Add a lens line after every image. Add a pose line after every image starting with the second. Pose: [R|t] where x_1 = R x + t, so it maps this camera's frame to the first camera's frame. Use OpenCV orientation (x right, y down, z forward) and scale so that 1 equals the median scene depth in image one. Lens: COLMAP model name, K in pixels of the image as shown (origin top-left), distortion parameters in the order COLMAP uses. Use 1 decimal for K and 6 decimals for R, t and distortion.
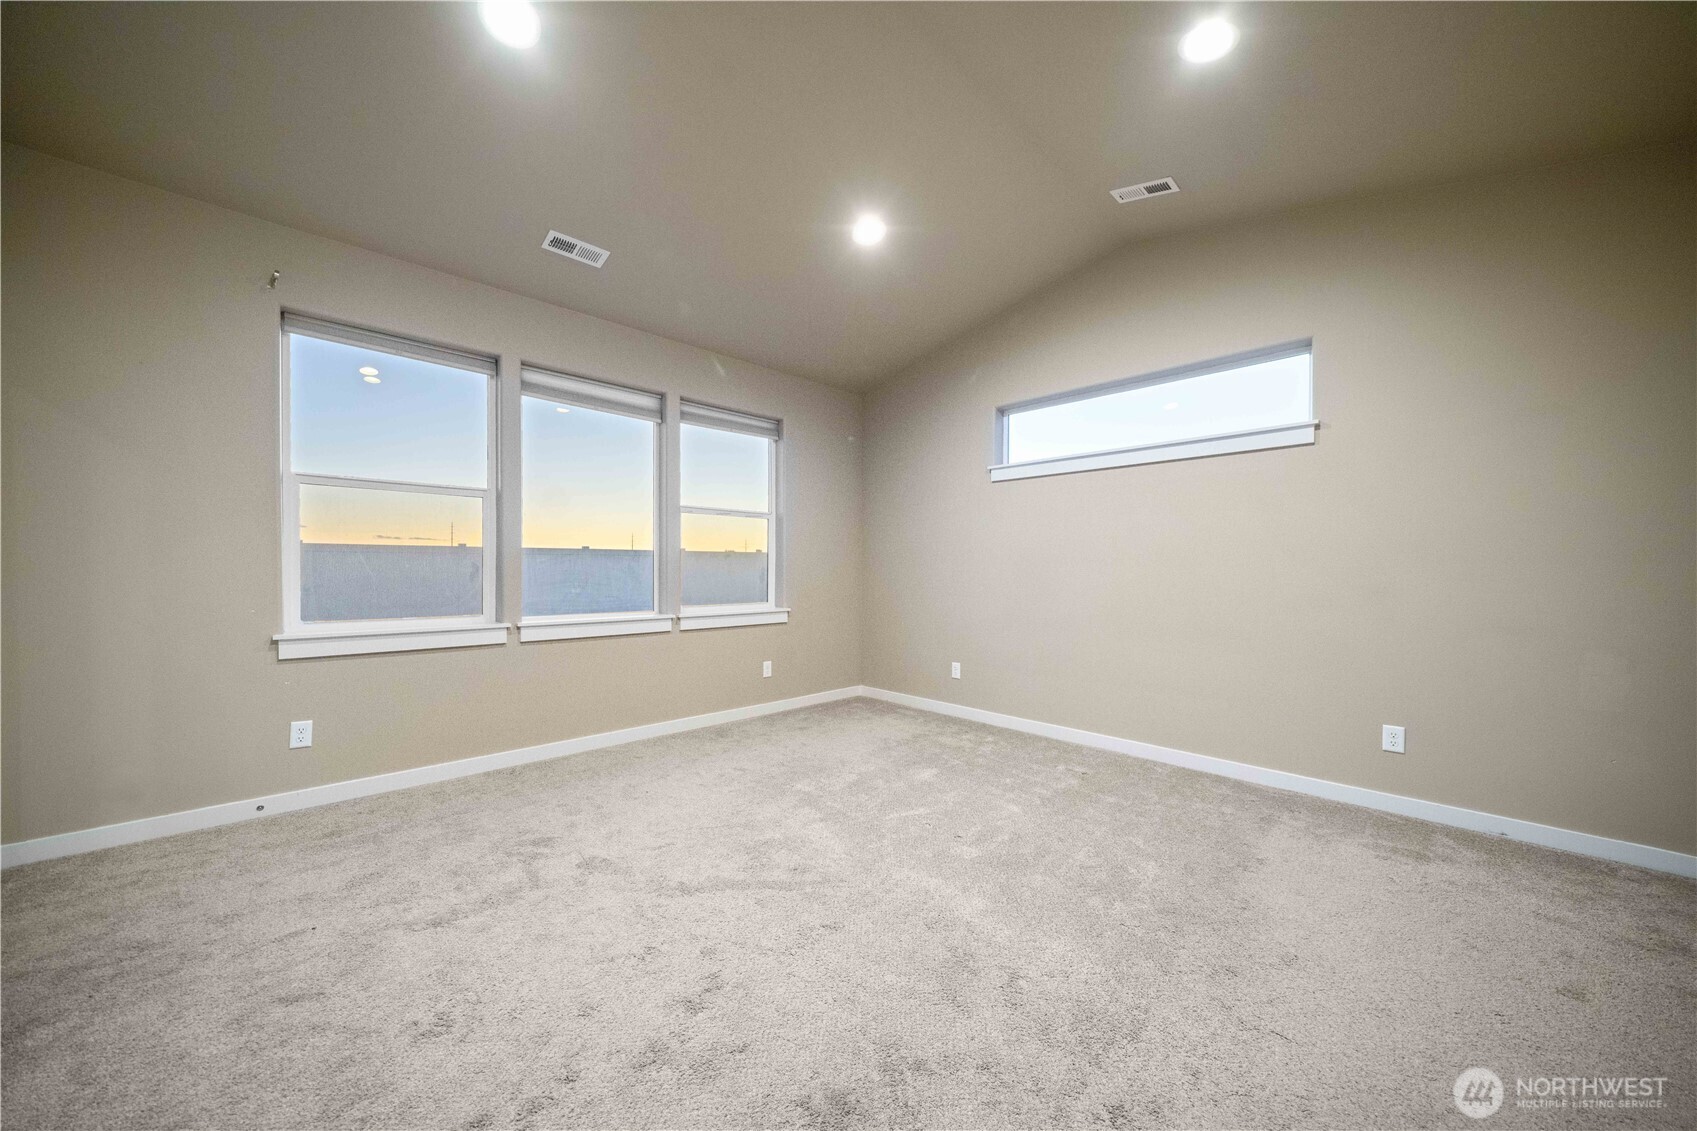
lens RADIAL K [[596.8, 0, 840.3], [0, 596.8, 575.6], [0, 0, 1]] dist [-0.005038, 0.000245]
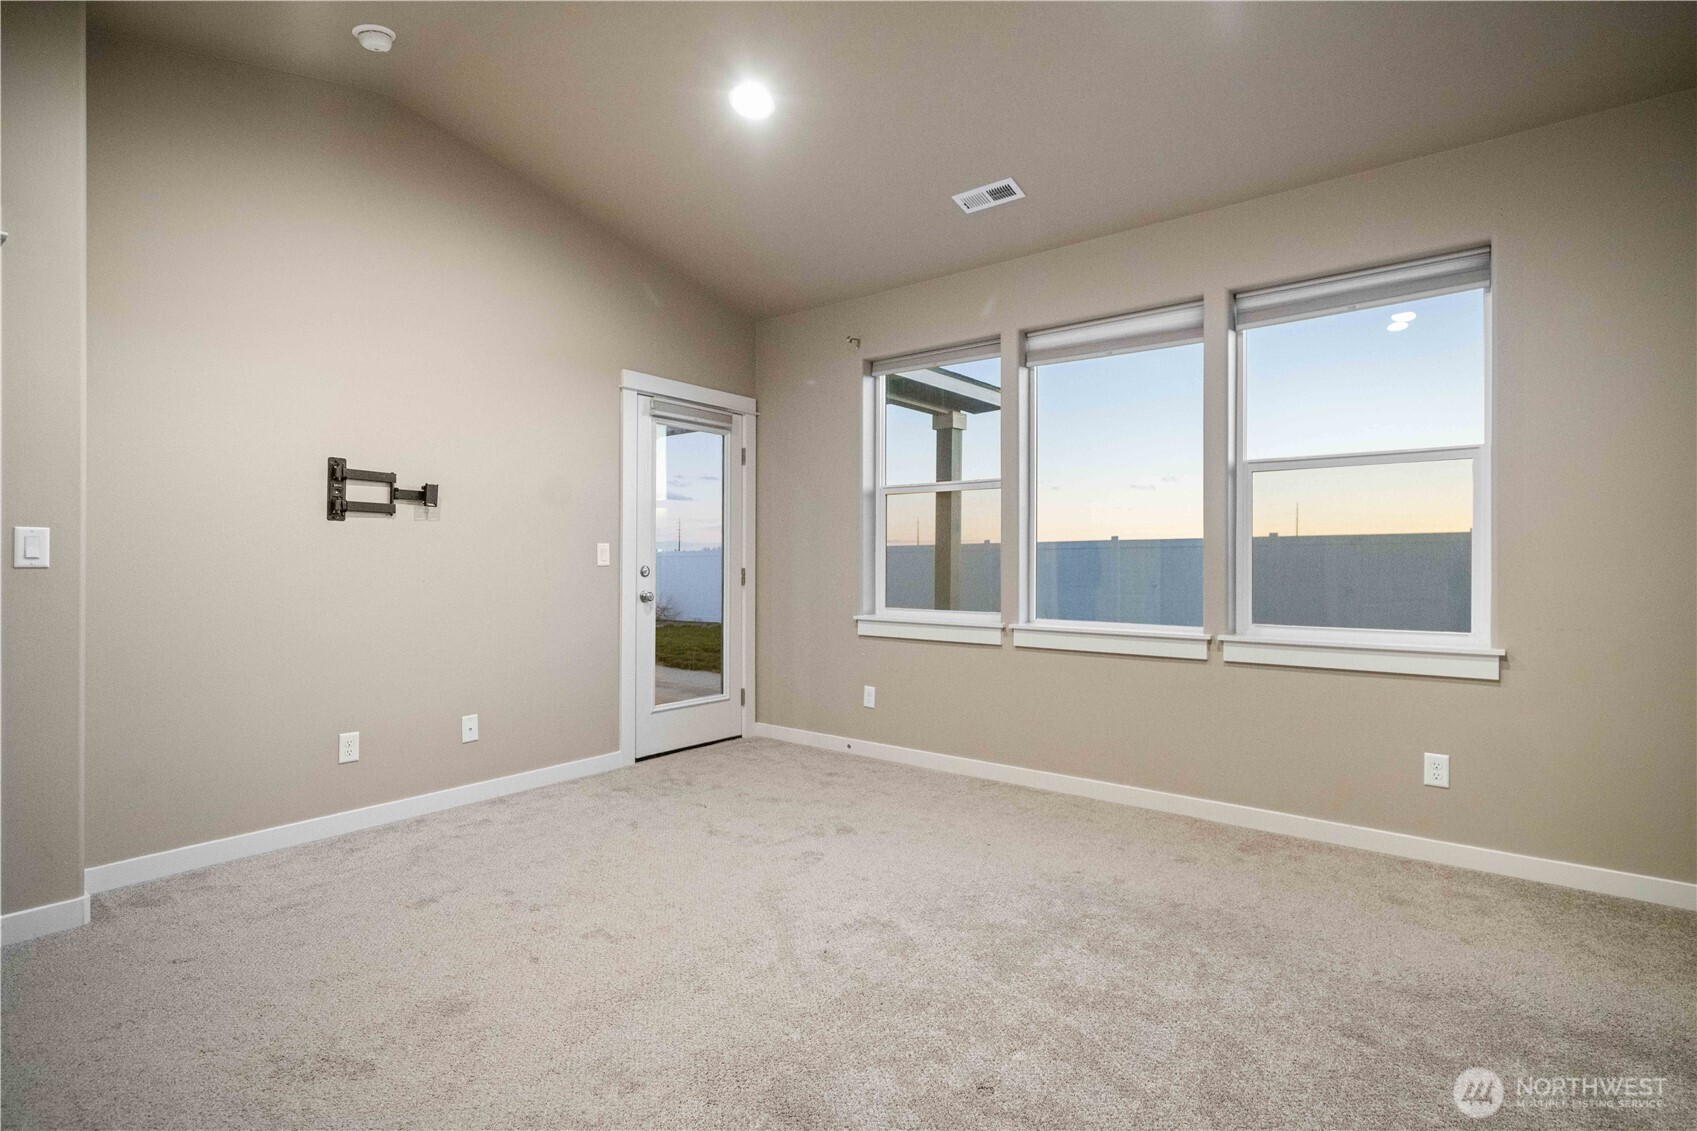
lens RADIAL K [[820.6, 0, 854.5], [0, 820.6, 576.5], [0, 0, 1]] dist [-0.002387, 0.000167]
pose [[0.130332, 0.010173, -0.991418, 0.740377], [-0.012362, 0.999886, 0.008635, -0.001336], [0.991393, 0.011131, 0.130443, 0.682345]]
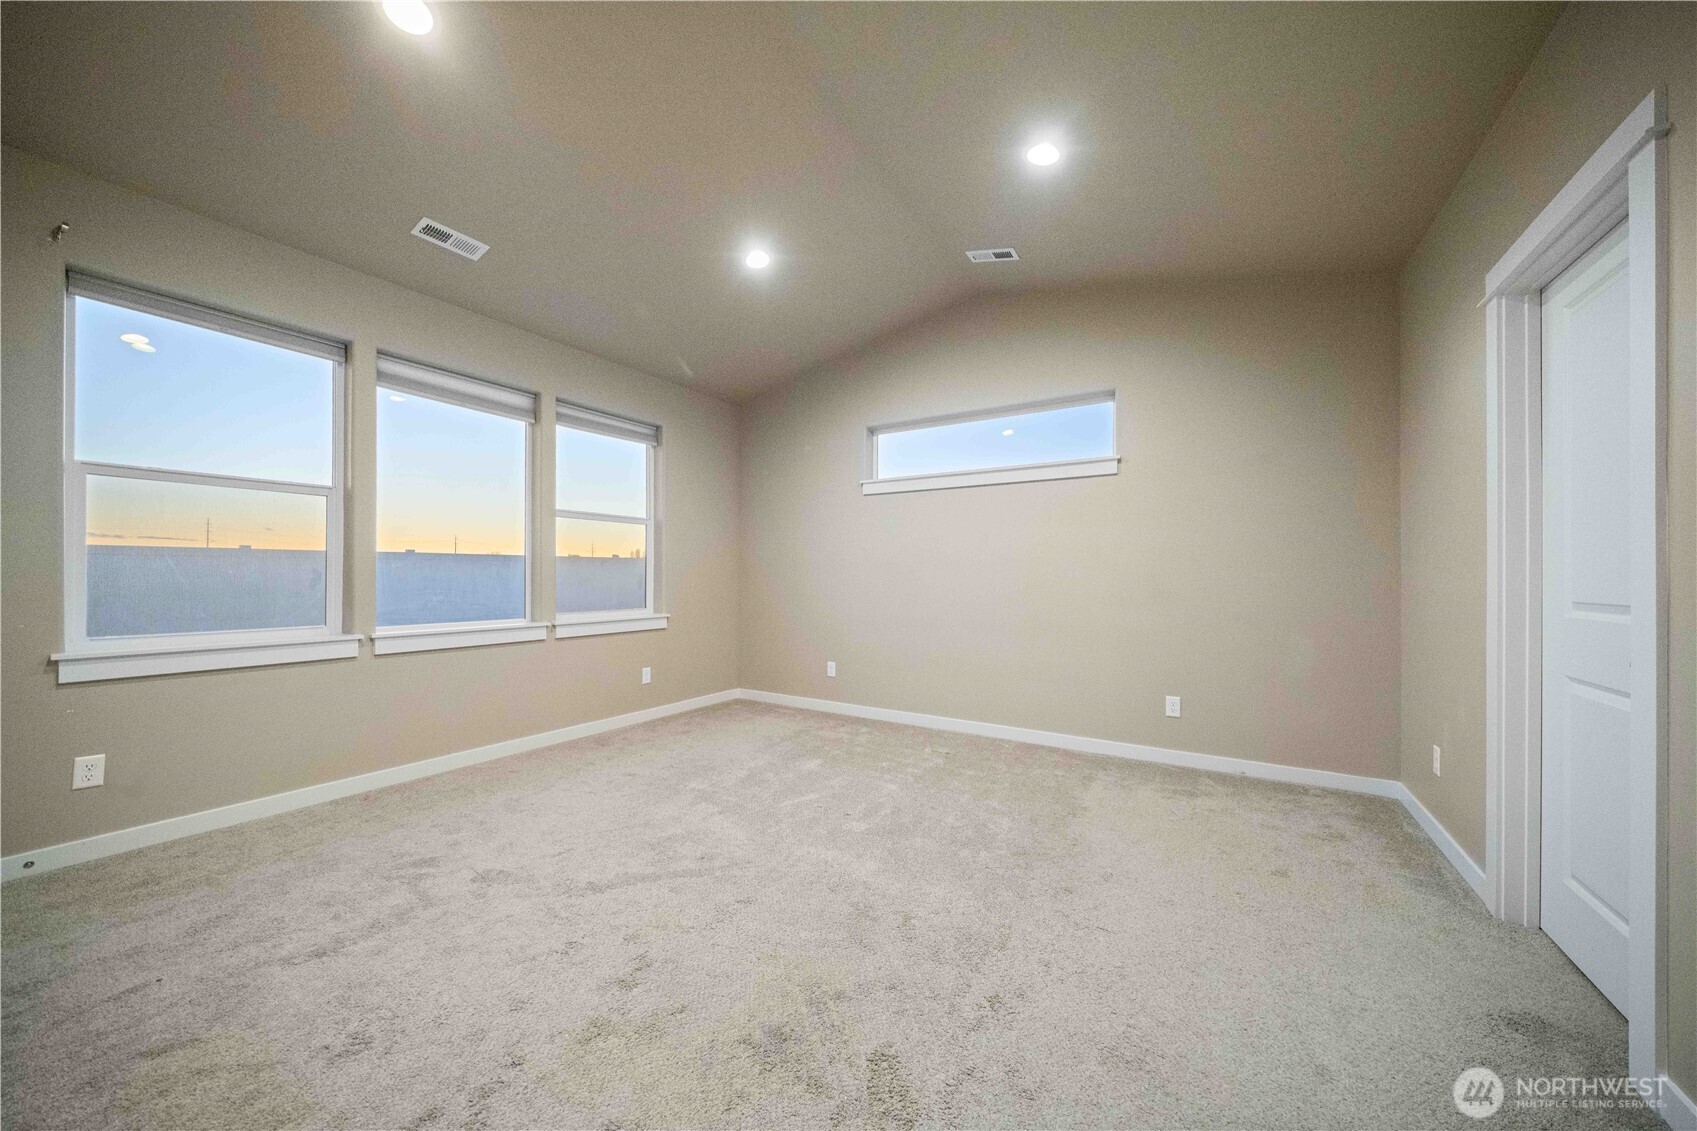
lens RADIAL K [[596.8, 0, 847.6], [0, 596.8, 572.9], [0, 0, 1]] dist [-0.005038, 0.000245]
pose [[0.968840, -0.000283, 0.247689, -0.067463], [0.003753, 0.999901, -0.013537, 0.000901], [-0.247660, 0.014045, 0.968745, -0.075235]]
